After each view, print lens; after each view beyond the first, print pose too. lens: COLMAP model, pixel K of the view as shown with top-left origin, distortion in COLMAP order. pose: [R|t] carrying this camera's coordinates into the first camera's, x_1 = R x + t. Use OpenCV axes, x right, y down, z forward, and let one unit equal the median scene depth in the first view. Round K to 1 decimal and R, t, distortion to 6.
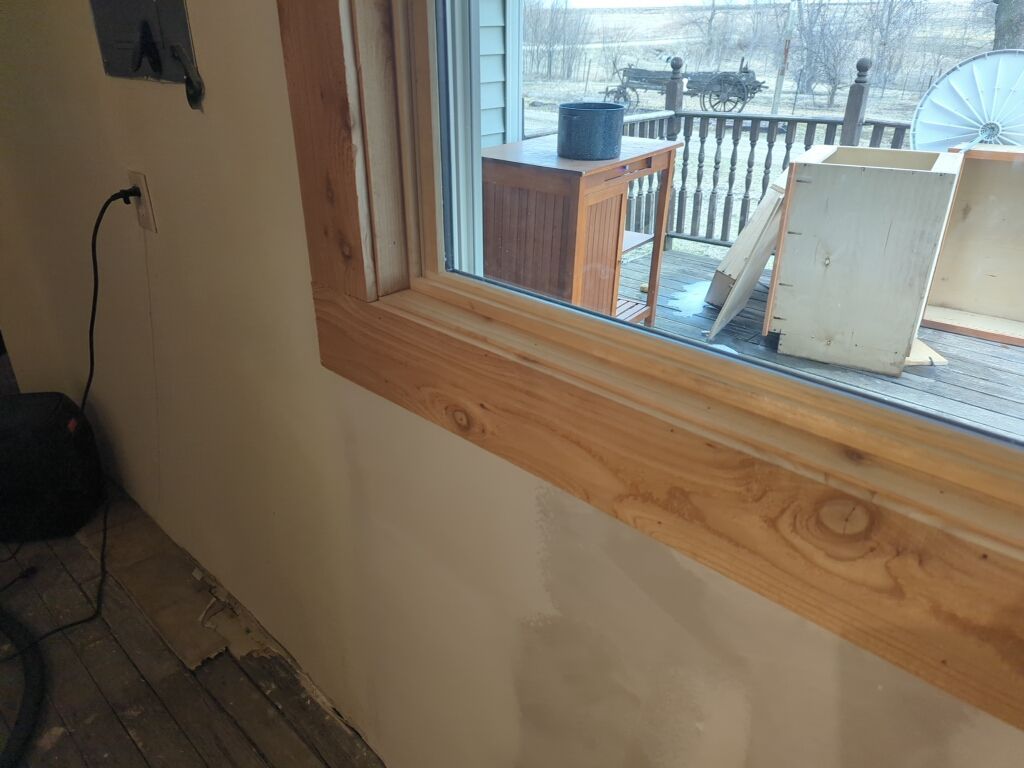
lens RADIAL K [[720.8, 0, 512.0], [0, 720.8, 384.0], [0, 0, 1]] dist [0.001375, 0.000173]
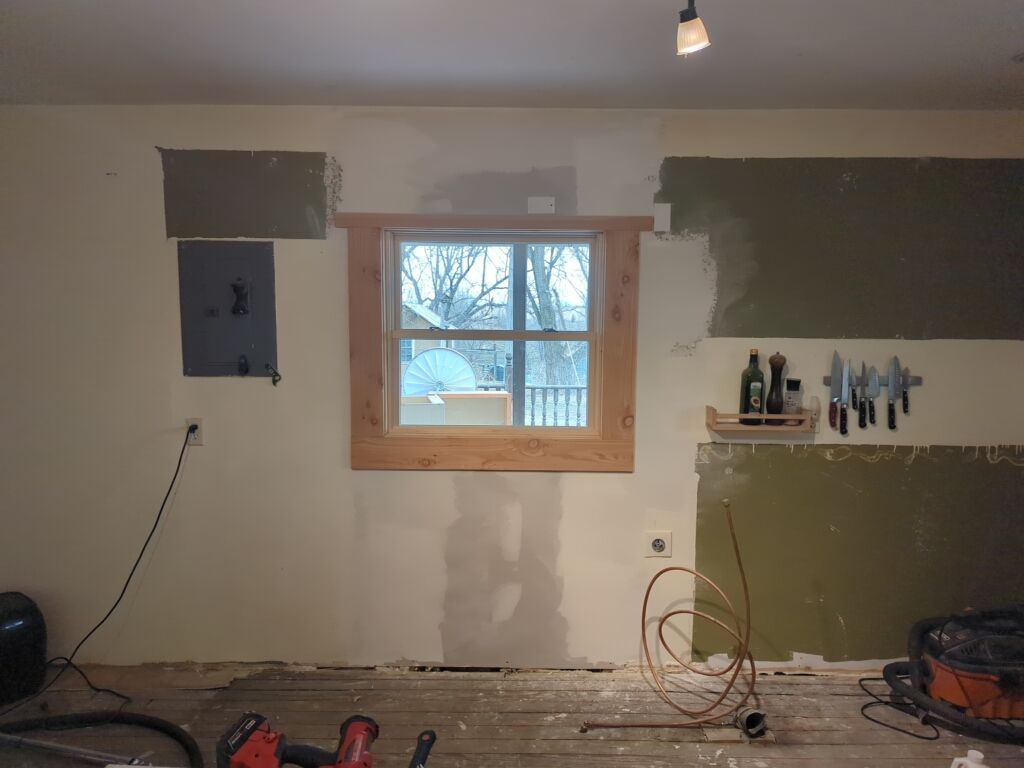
lens RADIAL K [[703.3, 0, 512.7], [0, 703.3, 396.4], [0, 0, 1]] dist [-0.000224, -0.000270]
pose [[0.717701, -0.067300, 0.693092, -1.531175], [0.299722, 0.928260, -0.220229, 0.457210], [-0.628548, 0.365793, 0.686384, -1.227991]]
